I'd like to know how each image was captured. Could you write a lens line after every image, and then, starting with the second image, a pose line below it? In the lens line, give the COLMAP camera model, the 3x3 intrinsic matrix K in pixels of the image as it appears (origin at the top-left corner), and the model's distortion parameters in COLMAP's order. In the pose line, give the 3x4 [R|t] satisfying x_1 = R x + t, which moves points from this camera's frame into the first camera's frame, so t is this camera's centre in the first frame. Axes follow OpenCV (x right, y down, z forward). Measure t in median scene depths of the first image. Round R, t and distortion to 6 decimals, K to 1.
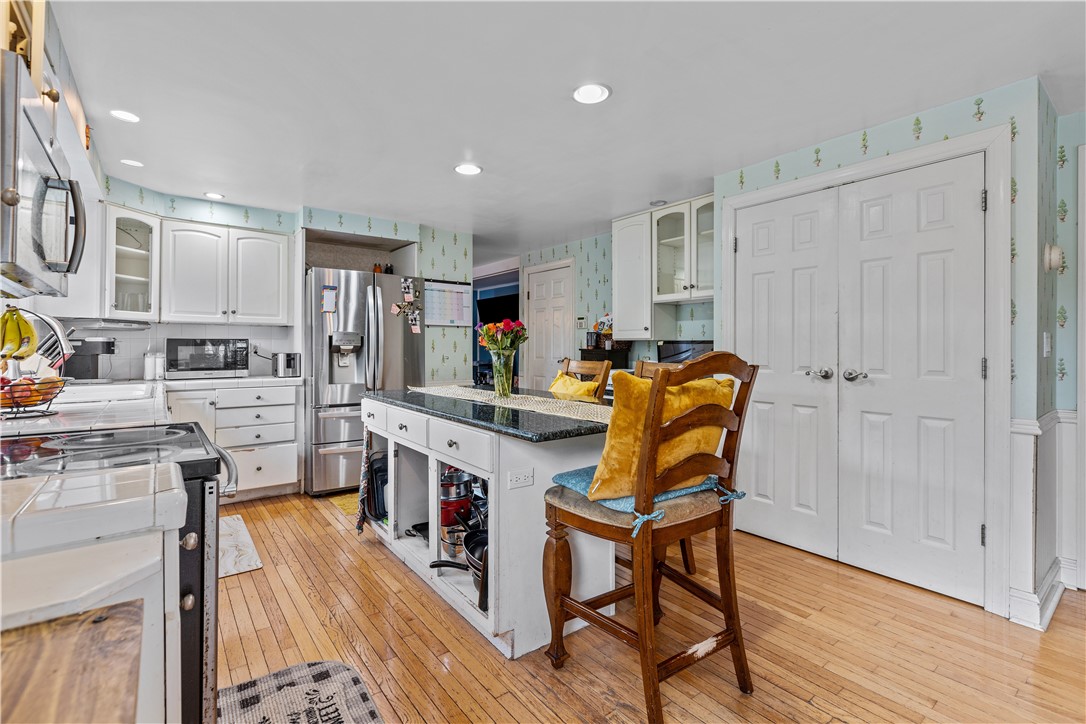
lens RADIAL K [[487.7, 0, 536.4], [0, 487.7, 359.4], [0, 0, 1]] dist [-0.001022, -0.000195]
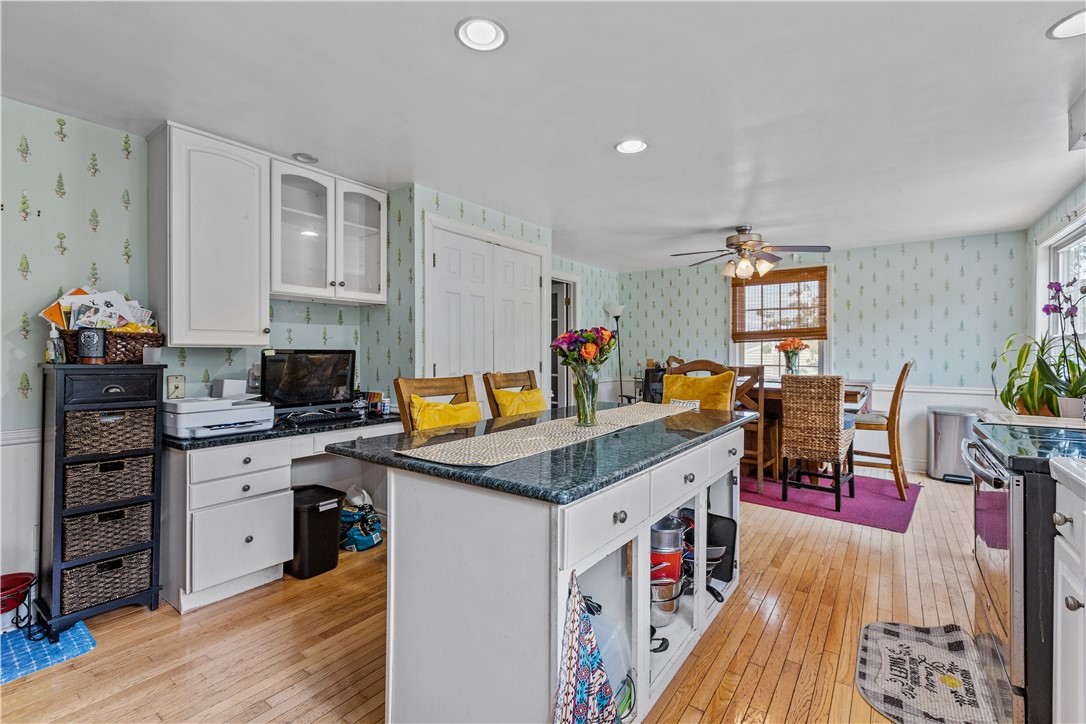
lens RADIAL K [[487.7, 0, 538.4], [0, 487.7, 352.3], [0, 0, 1]] dist [-0.001022, -0.000195]
pose [[-0.303451, -0.006923, 0.952822, -0.964833], [0.014236, 0.999829, 0.011798, -0.072092], [-0.952741, 0.017144, -0.303301, 1.636383]]
